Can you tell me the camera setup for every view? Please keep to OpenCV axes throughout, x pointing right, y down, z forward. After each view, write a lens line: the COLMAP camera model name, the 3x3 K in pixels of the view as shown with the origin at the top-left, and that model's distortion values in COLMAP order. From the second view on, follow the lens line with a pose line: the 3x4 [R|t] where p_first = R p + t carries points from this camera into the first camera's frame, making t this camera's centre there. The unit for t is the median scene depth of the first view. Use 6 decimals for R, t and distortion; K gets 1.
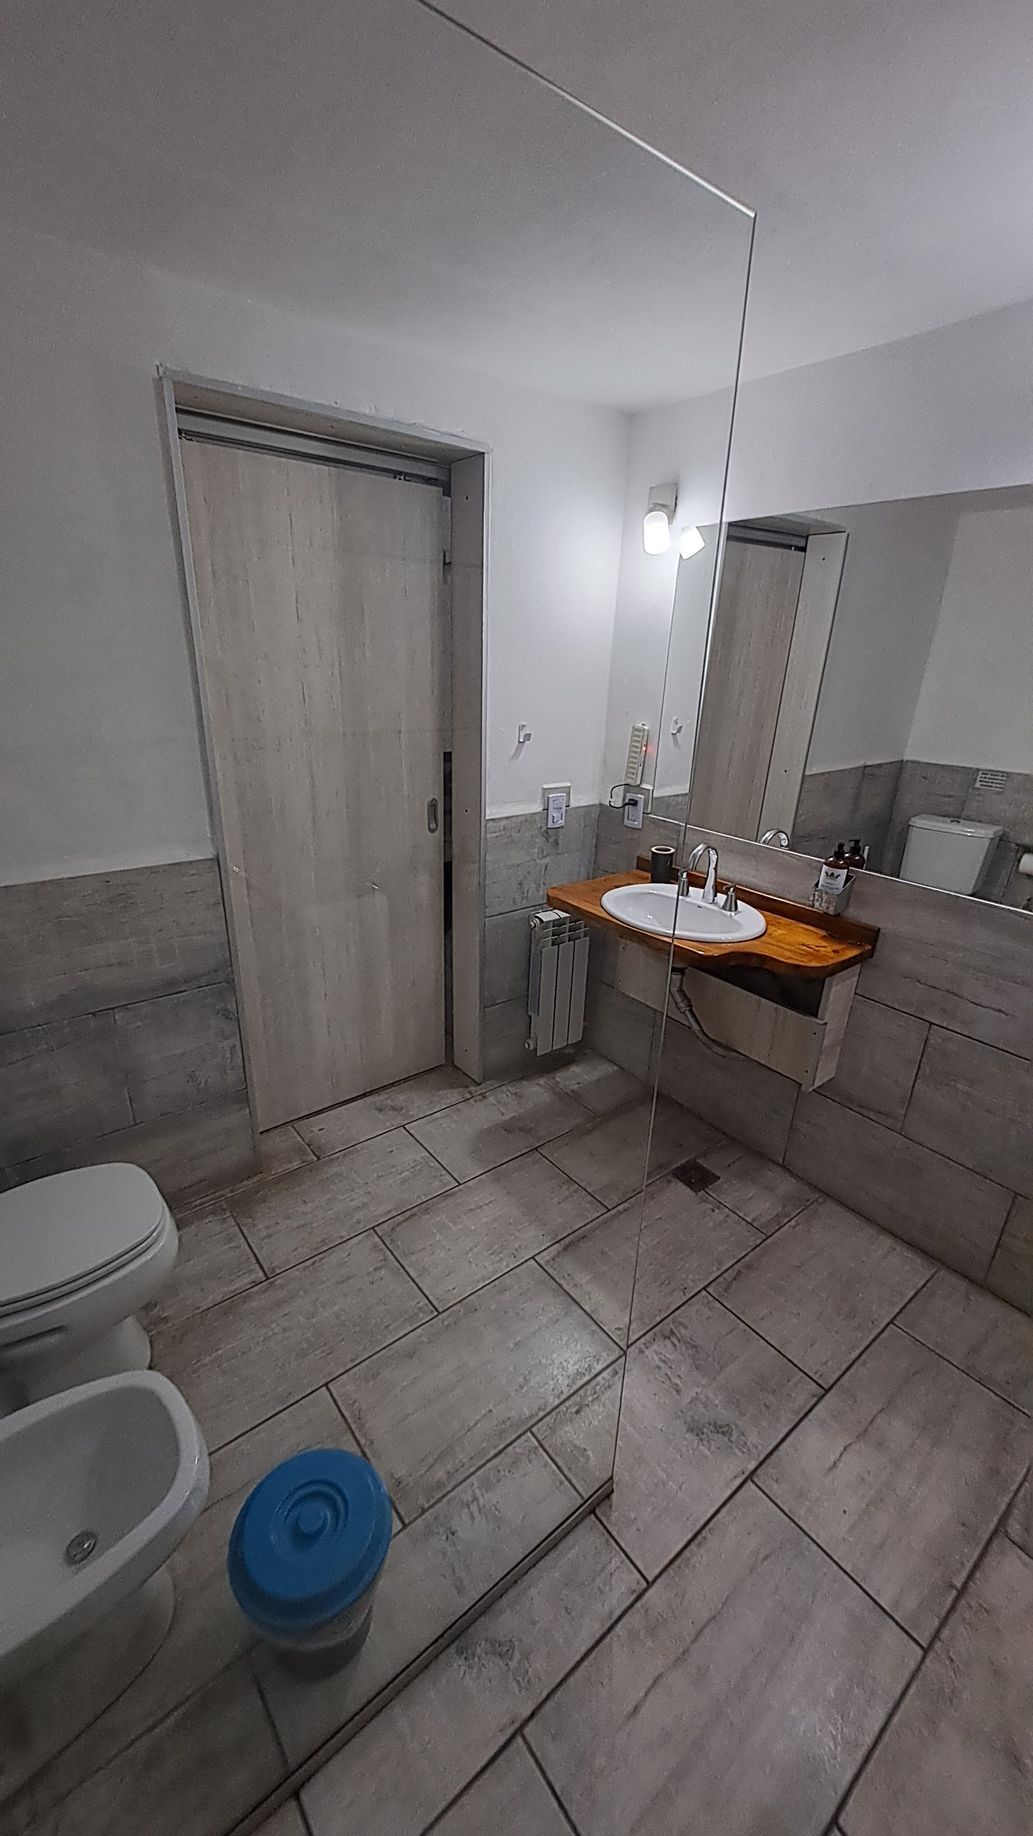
lens RADIAL K [[731.5, 0, 516.5], [0, 731.5, 918.0], [0, 0, 1]] dist [0.000546, 0.000139]
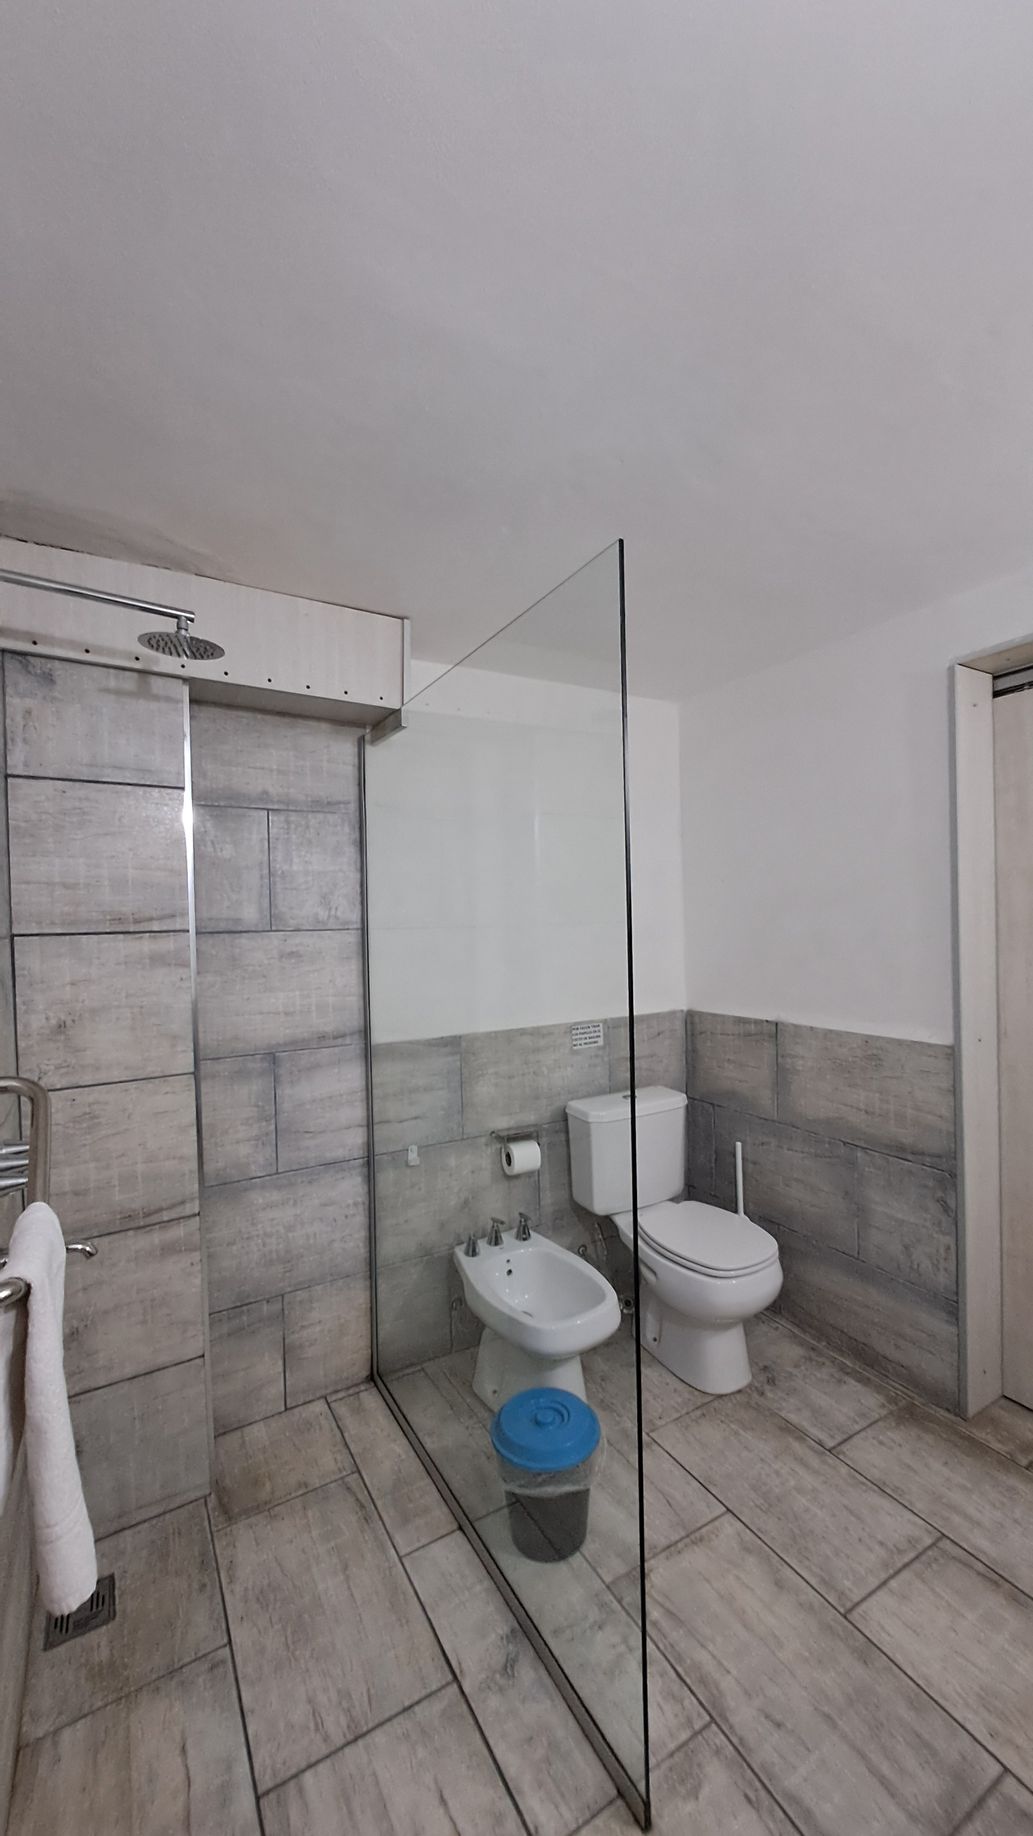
lens RADIAL K [[708.6, 0, 526.3], [0, 708.6, 916.2], [0, 0, 1]] dist [0.002697, -0.000156]
pose [[-0.136366, -0.034244, -0.990067, 0.726637], [-0.332496, 0.943013, 0.013180, -0.072788], [0.933194, 0.330990, -0.139981, 0.528992]]
